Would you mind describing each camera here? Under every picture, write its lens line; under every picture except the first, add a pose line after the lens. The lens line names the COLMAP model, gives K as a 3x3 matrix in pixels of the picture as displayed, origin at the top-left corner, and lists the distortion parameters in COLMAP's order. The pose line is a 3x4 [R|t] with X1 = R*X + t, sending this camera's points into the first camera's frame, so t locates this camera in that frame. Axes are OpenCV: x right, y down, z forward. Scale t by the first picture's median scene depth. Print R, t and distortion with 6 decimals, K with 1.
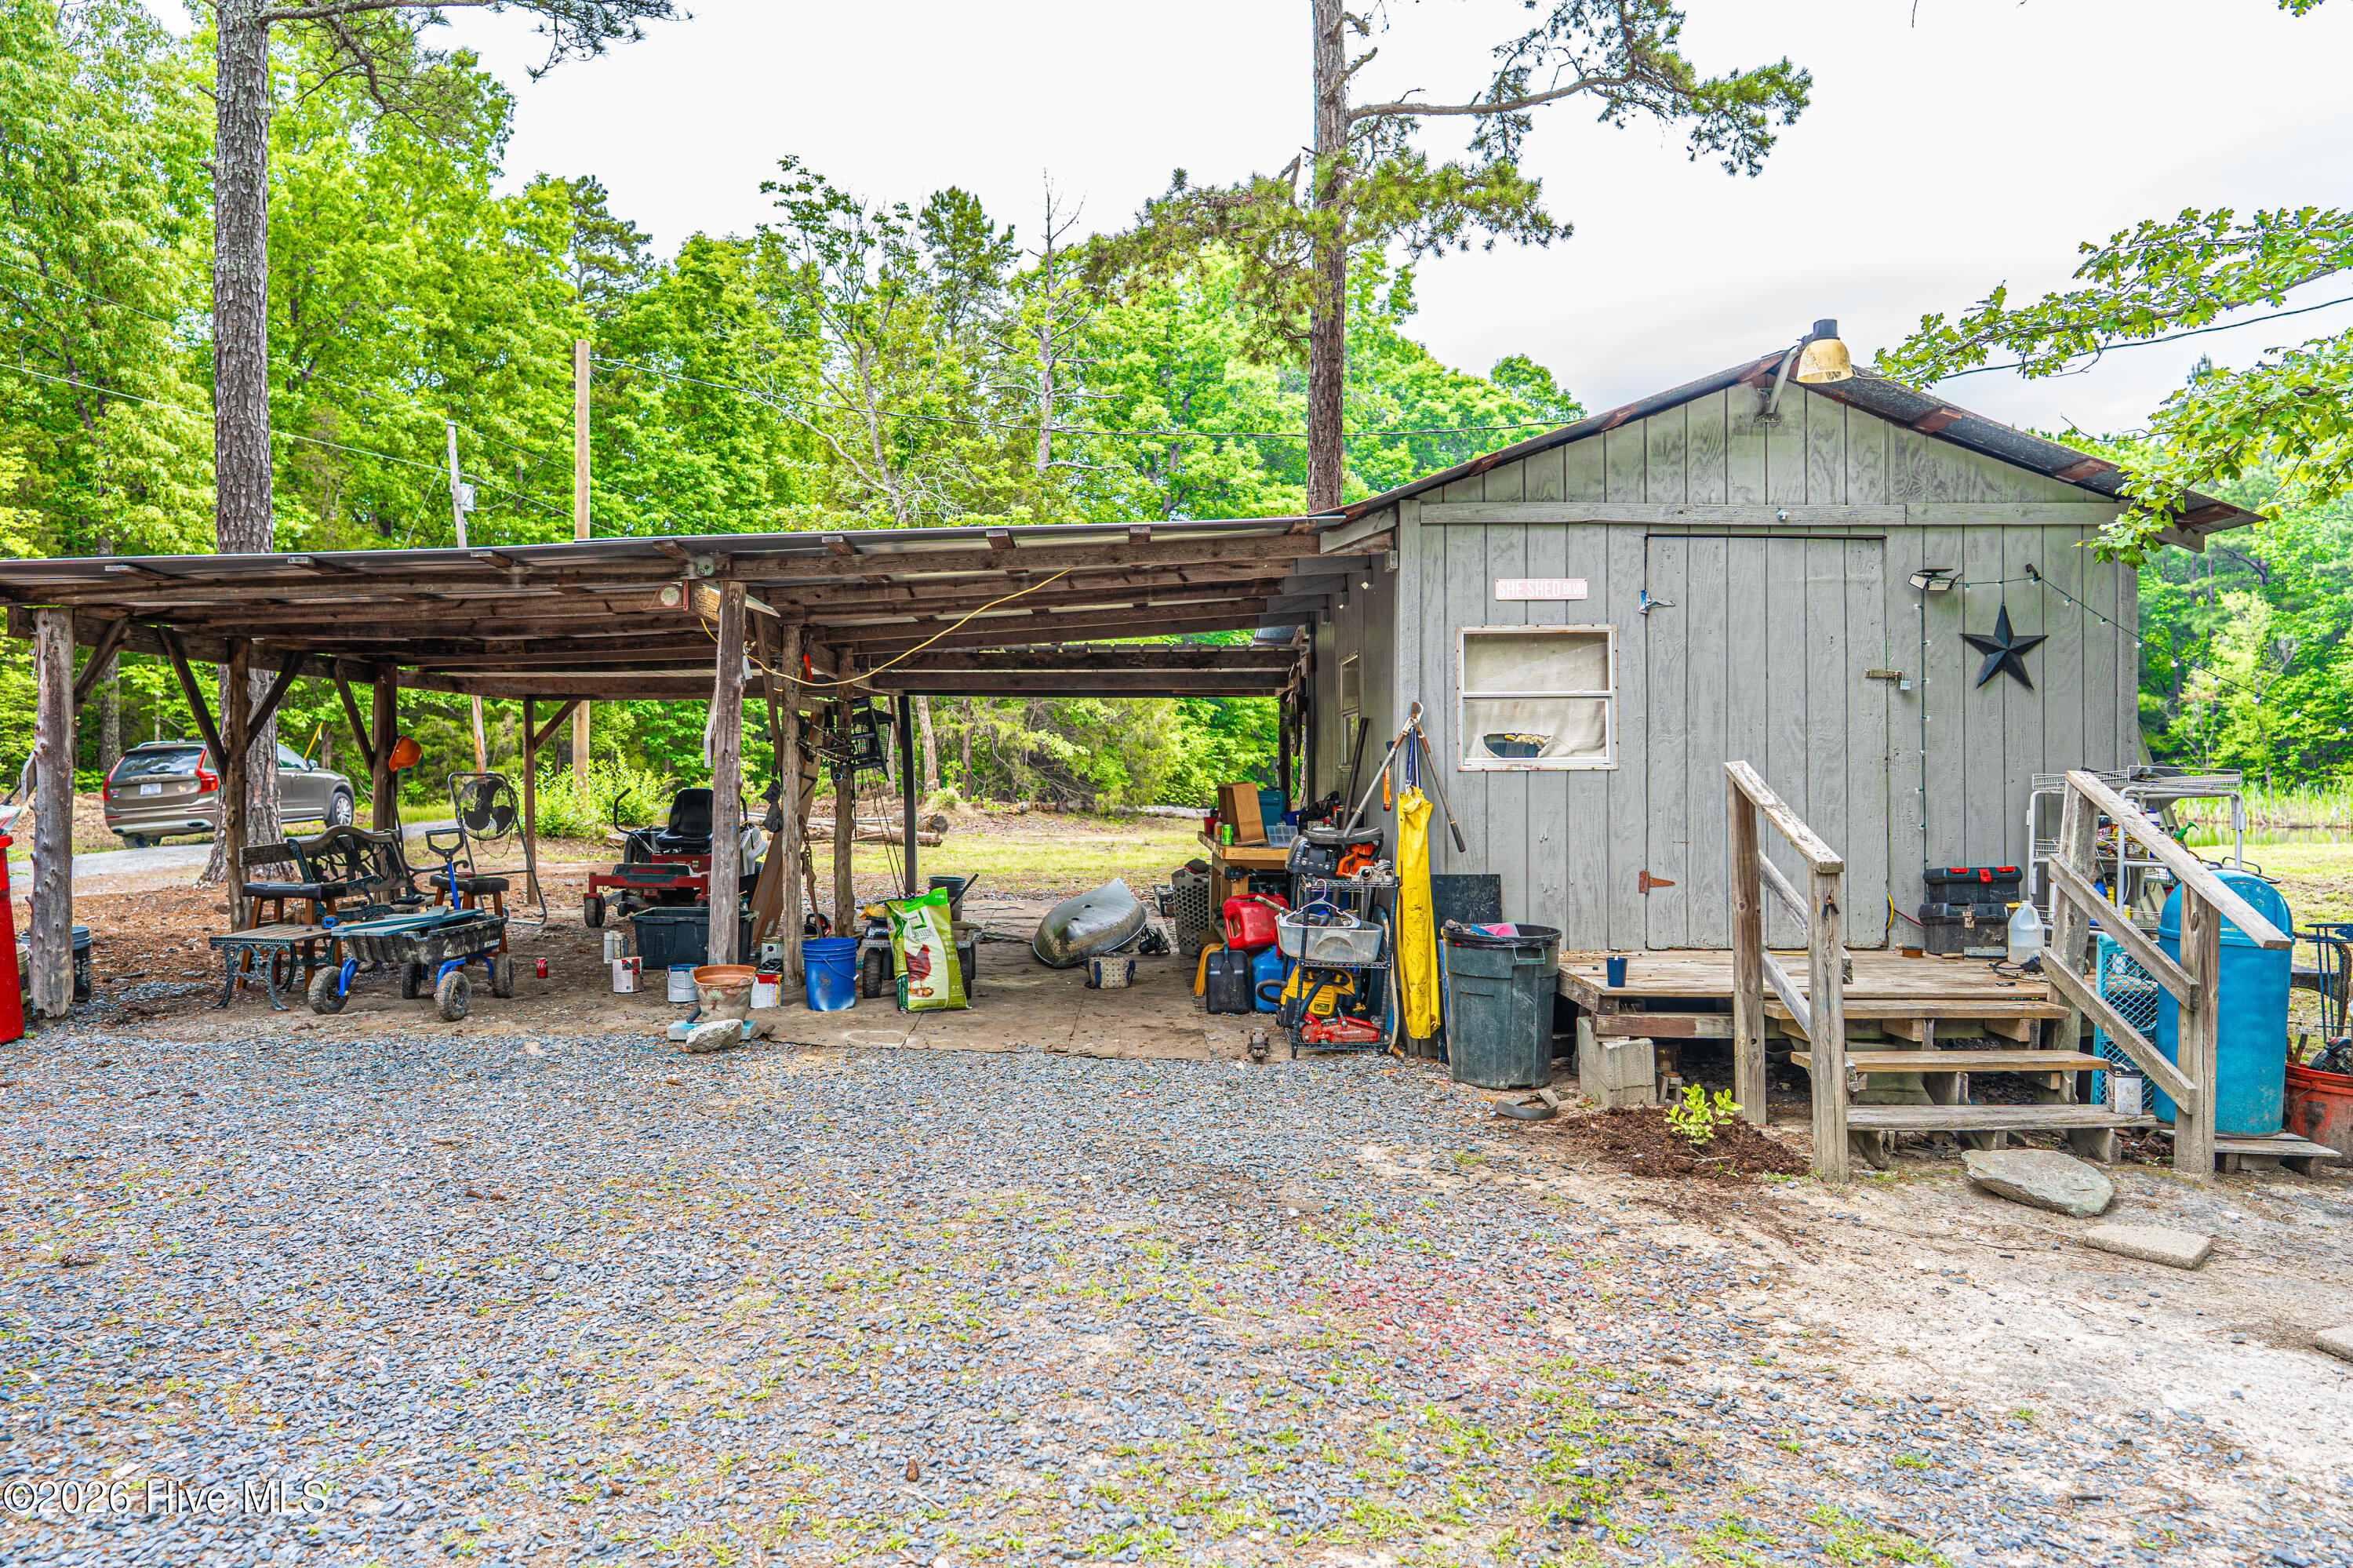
lens RADIAL K [[1573.9, 0, 1187.2], [0, 1573.9, 783.3], [0, 0, 1]] dist [-0.006181, 0.004162]
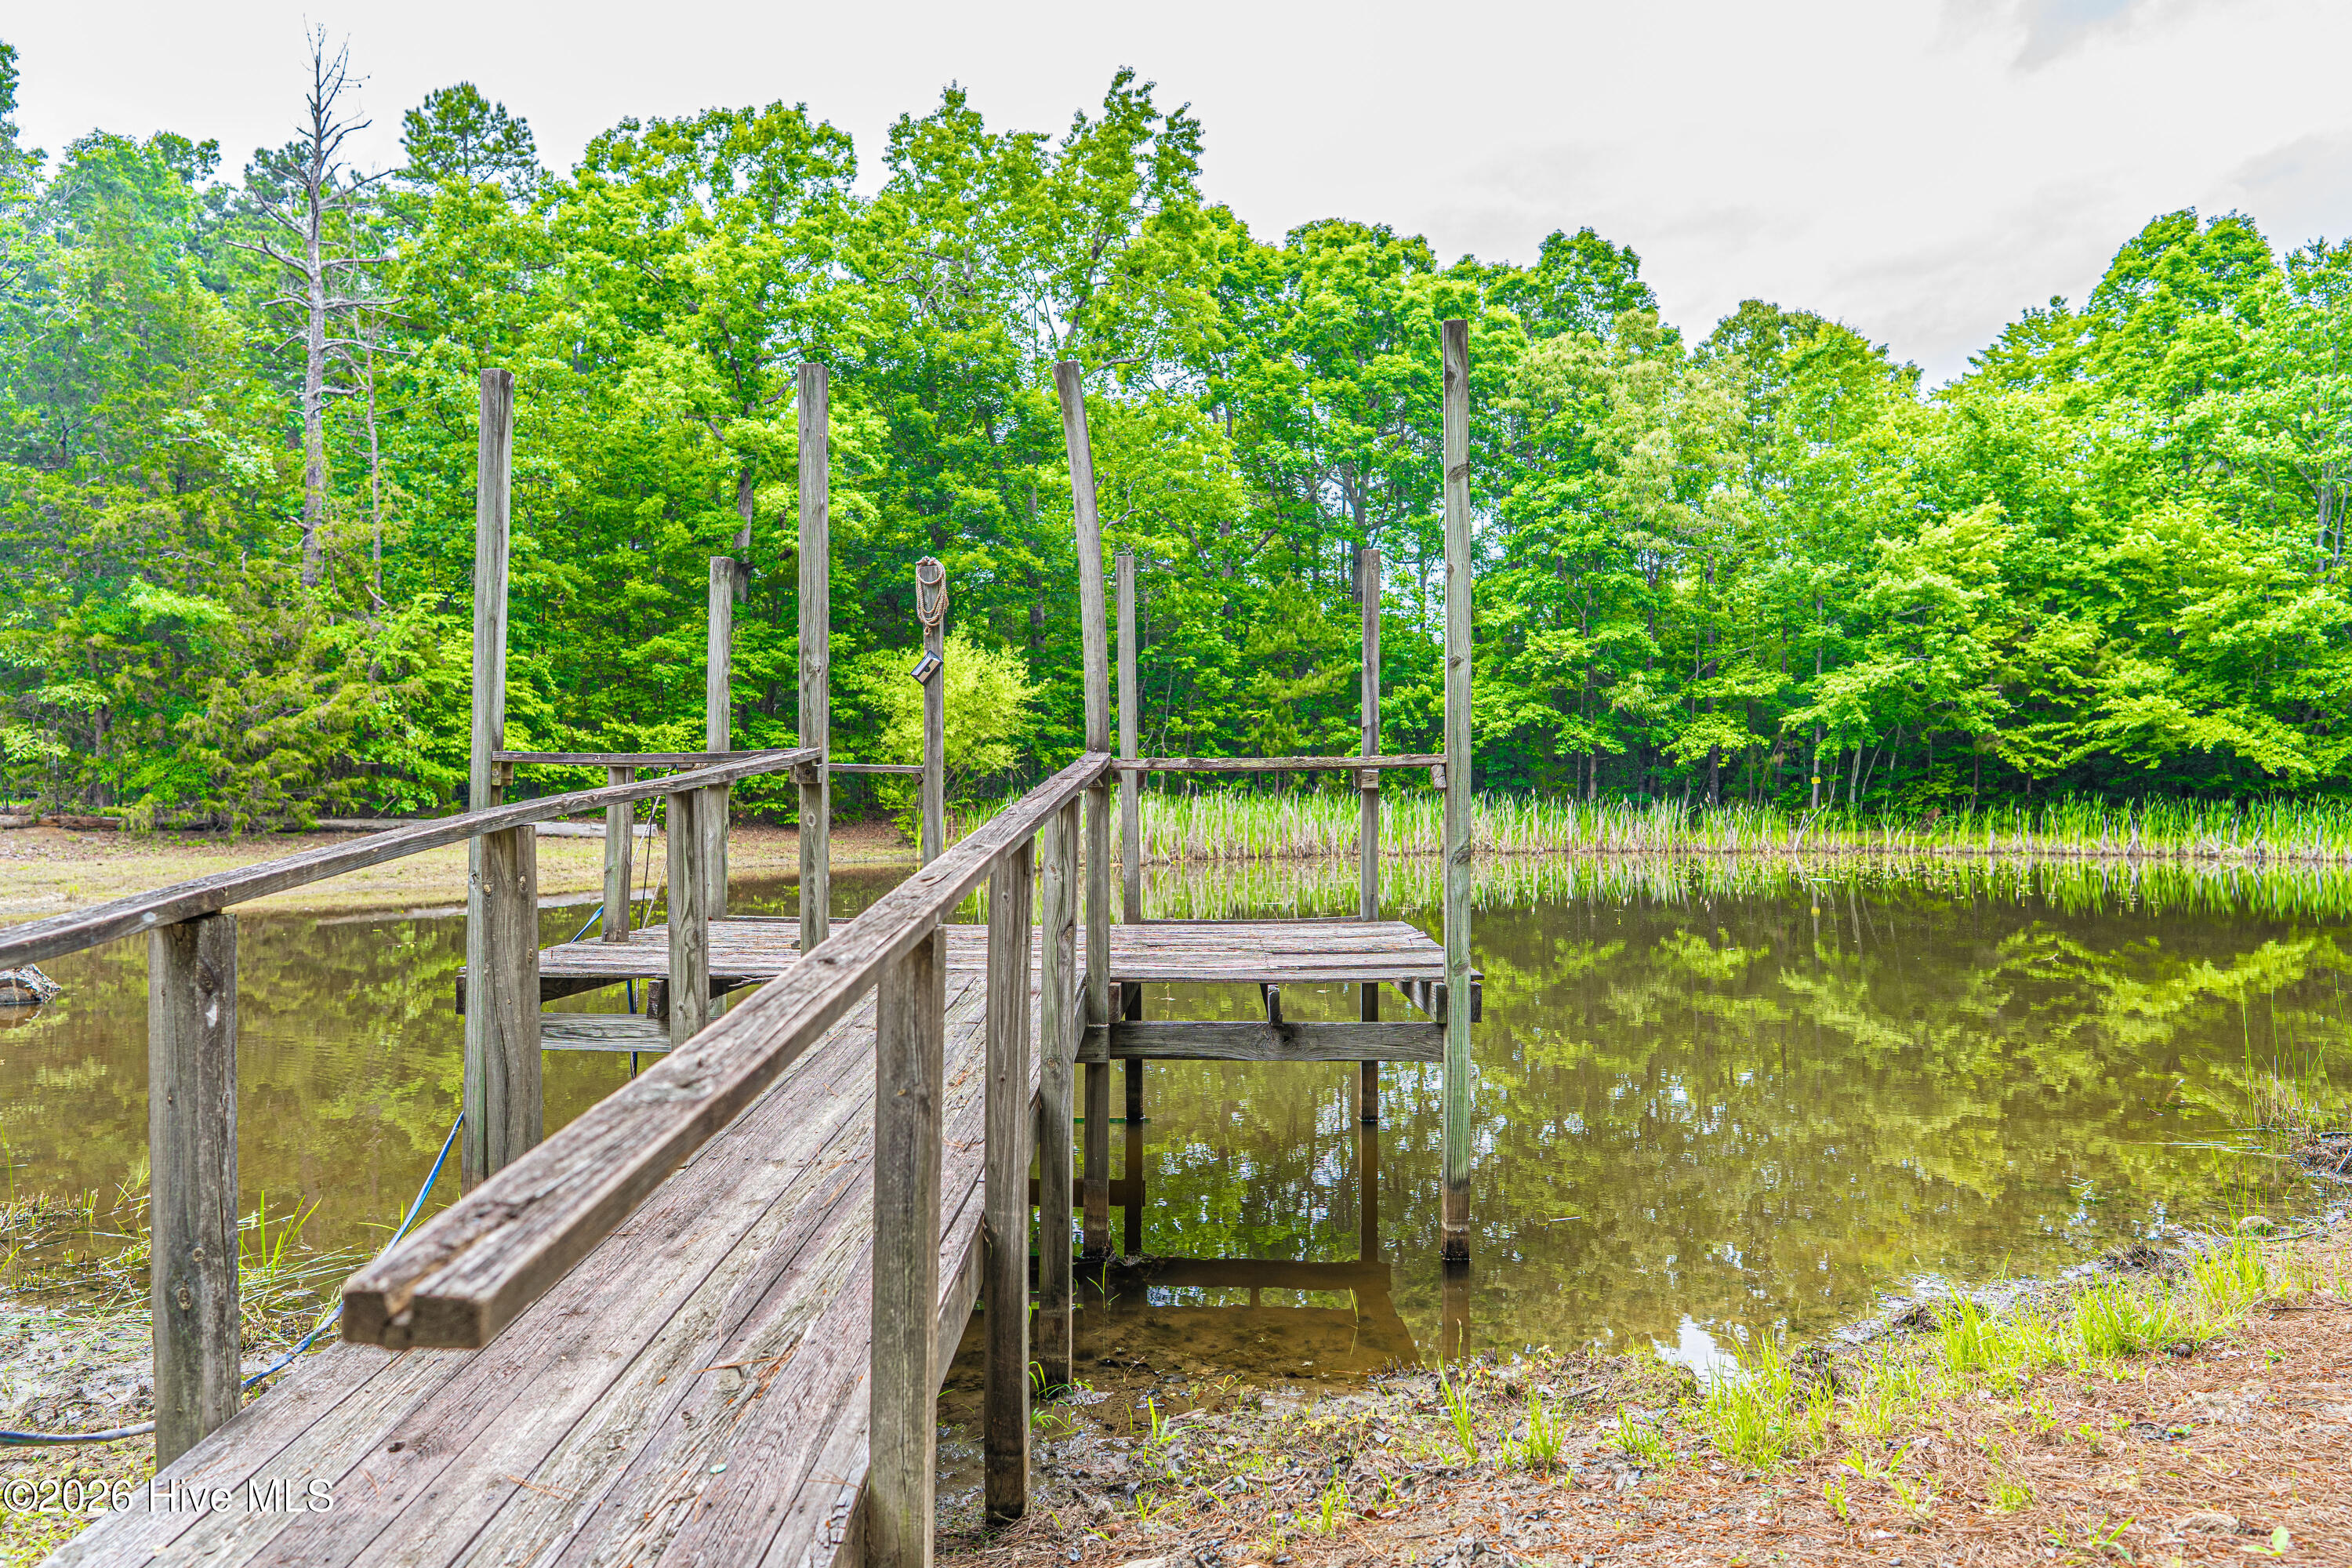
lens RADIAL K [[1573.2, 0, 1161.5], [0, 1573.2, 771.7], [0, 0, 1]] dist [-0.006181, 0.004162]
pose [[0.924582, 0.009222, -0.380873, 0.404548], [-0.009409, 0.999955, 0.001371, -0.009254], [0.380868, 0.002316, 0.924627, 0.278312]]
